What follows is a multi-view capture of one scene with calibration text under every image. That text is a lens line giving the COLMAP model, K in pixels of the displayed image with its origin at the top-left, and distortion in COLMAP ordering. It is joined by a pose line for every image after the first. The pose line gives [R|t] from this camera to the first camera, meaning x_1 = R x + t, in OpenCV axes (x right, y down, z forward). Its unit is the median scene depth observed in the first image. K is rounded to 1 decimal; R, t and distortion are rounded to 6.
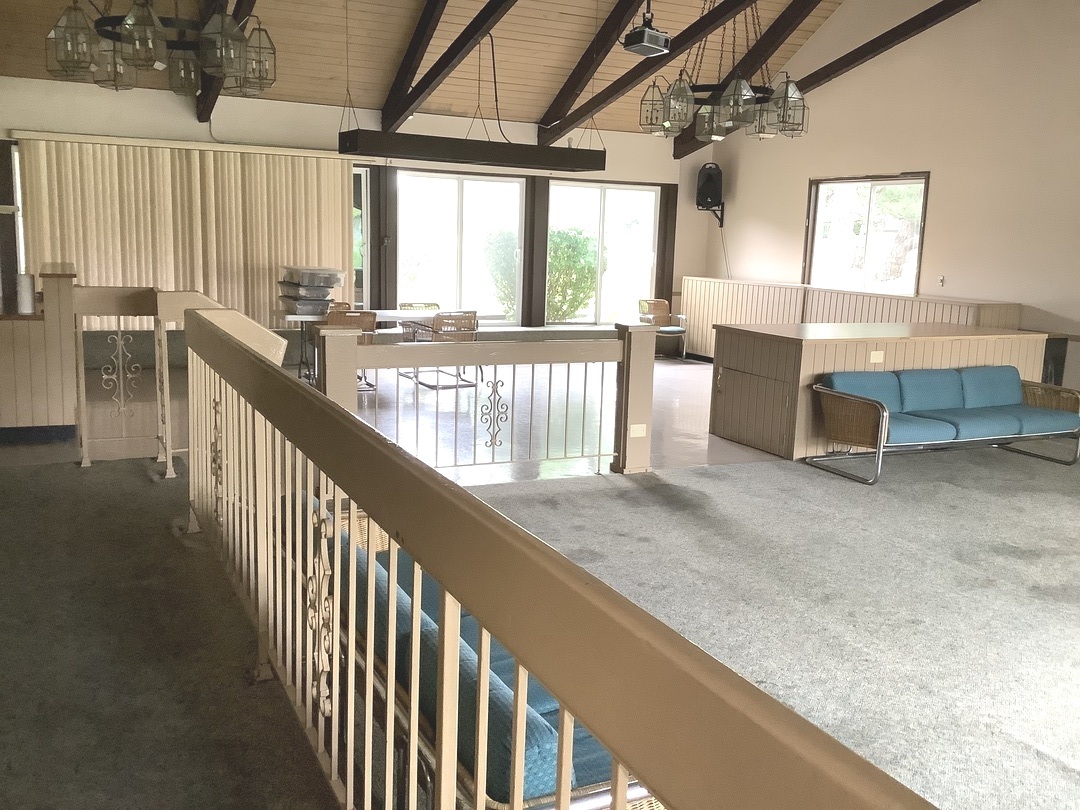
lens RADIAL K [[989.8, 0, 540.0], [0, 989.8, 405.0], [0, 0, 1]] dist [0.075055, -0.016385]
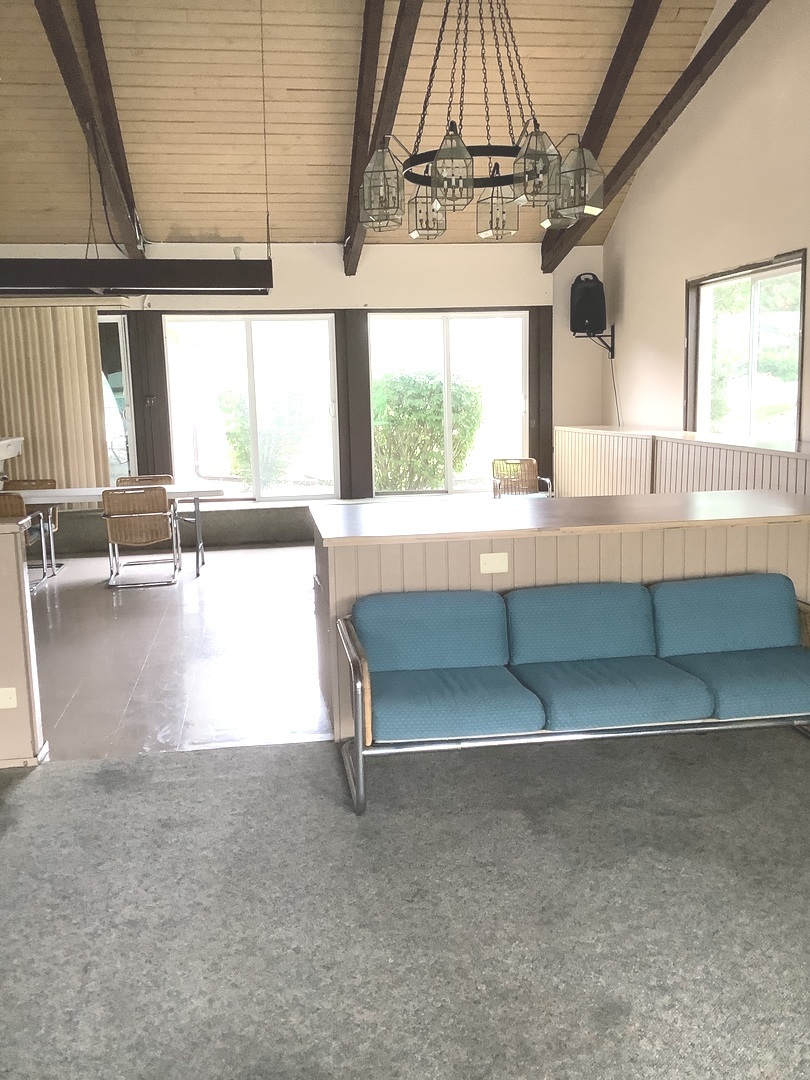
lens RADIAL K [[993.8, 0, 405.0], [0, 993.8, 540.0], [0, 0, 1]] dist [0.032931, -0.001284]
pose [[0.953902, -0.012330, -0.299865, 0.282108], [0.005787, 0.999726, -0.022698, -0.029952], [0.300063, 0.019917, 0.953712, 0.272384]]
